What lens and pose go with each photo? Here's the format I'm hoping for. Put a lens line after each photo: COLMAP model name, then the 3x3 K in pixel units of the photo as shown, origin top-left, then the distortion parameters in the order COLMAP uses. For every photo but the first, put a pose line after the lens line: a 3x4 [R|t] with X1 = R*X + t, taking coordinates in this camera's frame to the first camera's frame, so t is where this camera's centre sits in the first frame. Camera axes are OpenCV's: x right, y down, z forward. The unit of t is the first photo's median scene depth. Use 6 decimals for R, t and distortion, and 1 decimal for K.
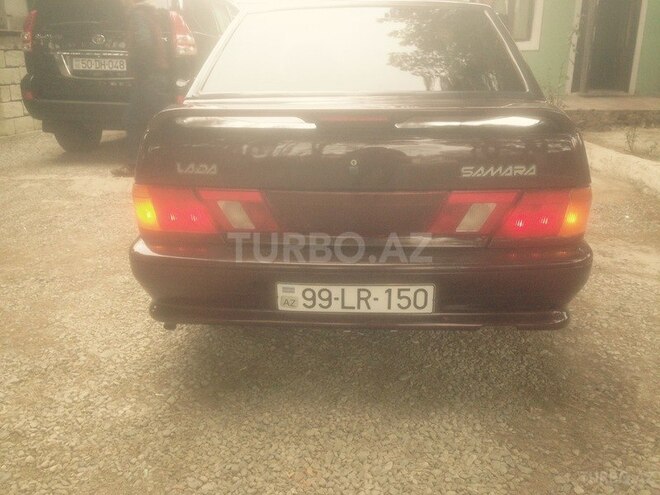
lens RADIAL K [[621.6, 0, 330.9], [0, 621.6, 265.1], [0, 0, 1]] dist [0.162265, -0.272211]
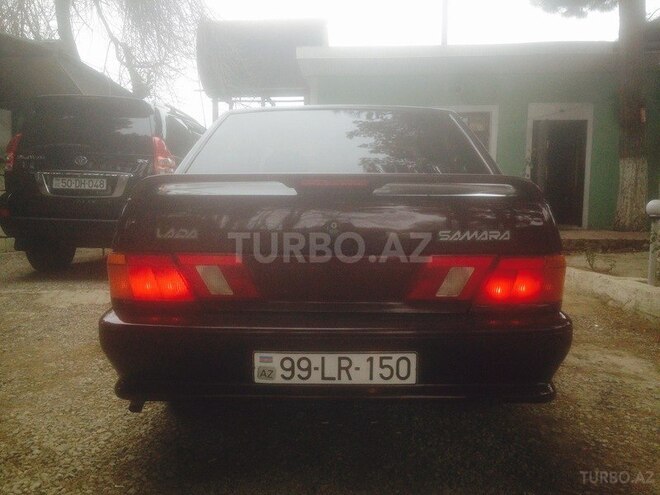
lens RADIAL K [[621.6, 0, 330.9], [0, 621.6, 265.1], [0, 0, 1]] dist [0.162265, -0.272211]
pose [[0.998692, 0.003995, 0.050981, -0.016111], [0.008290, 0.971106, -0.238505, 0.114977], [-0.050461, 0.238615, 0.969802, 0.025582]]
